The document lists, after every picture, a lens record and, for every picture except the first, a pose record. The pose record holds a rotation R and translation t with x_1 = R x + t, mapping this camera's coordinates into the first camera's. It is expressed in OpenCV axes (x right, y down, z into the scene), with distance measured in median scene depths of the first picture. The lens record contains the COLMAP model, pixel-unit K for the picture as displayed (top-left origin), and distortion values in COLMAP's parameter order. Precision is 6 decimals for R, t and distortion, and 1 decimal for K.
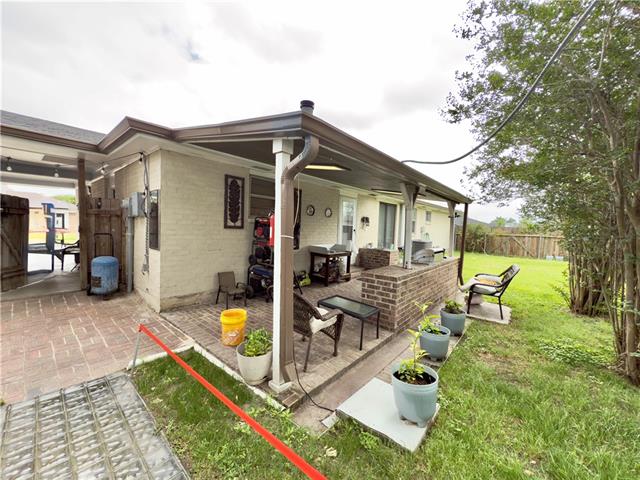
lens RADIAL K [[255.1, 0, 320.6], [0, 255.1, 239.3], [0, 0, 1]] dist [0.001162, 0.000145]
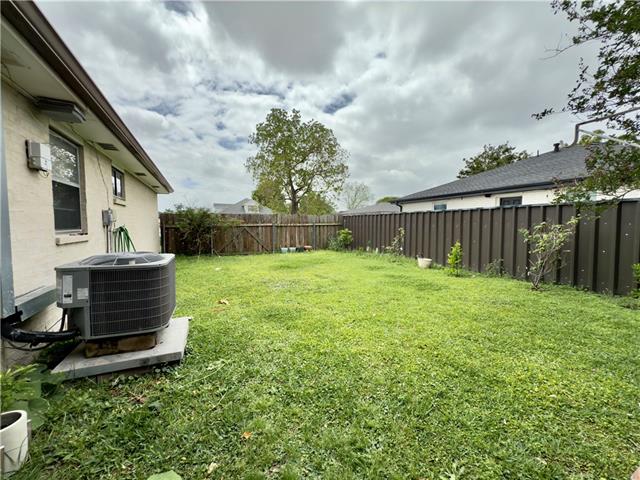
lens RADIAL K [[255.1, 0, 320.6], [0, 255.1, 239.3], [0, 0, 1]] dist [0.001162, 0.000145]
pose [[0.402324, -0.088334, 0.911226, 0.651497], [0.057905, 0.995797, 0.070966, -0.055674], [-0.913664, 0.024214, 0.405748, 1.922804]]
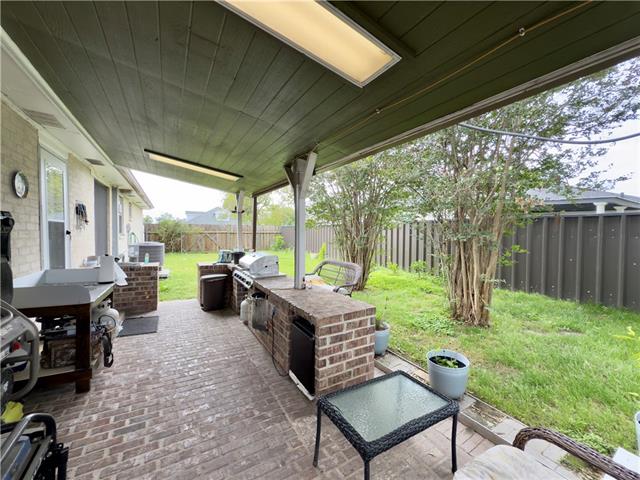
lens RADIAL K [[255.1, 0, 320.6], [0, 255.1, 239.3], [0, 0, 1]] dist [0.001162, 0.000145]
pose [[0.318807, -0.056731, 0.946120, -0.302158], [0.045505, 0.997972, 0.044507, -0.045014], [-0.946727, 0.028864, 0.320742, 0.870077]]
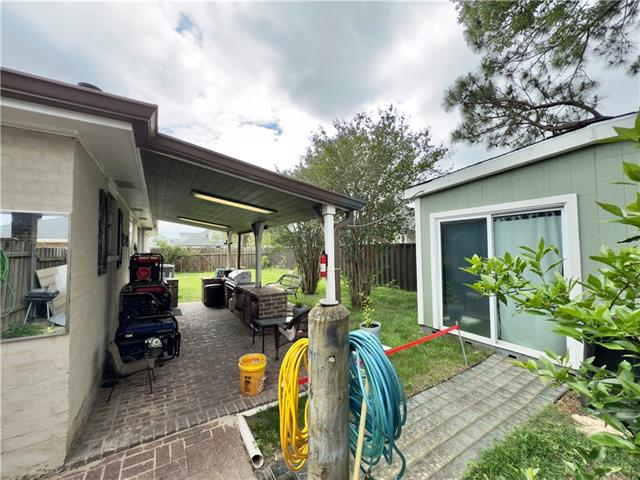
lens RADIAL K [[255.1, 0, 320.6], [0, 255.1, 239.3], [0, 0, 1]] dist [0.001162, 0.000145]
pose [[0.293231, 0.001828, 0.956040, -0.949139], [0.064517, 0.997681, -0.021696, -0.095610], [-0.953862, 0.068043, 0.292433, 0.363338]]
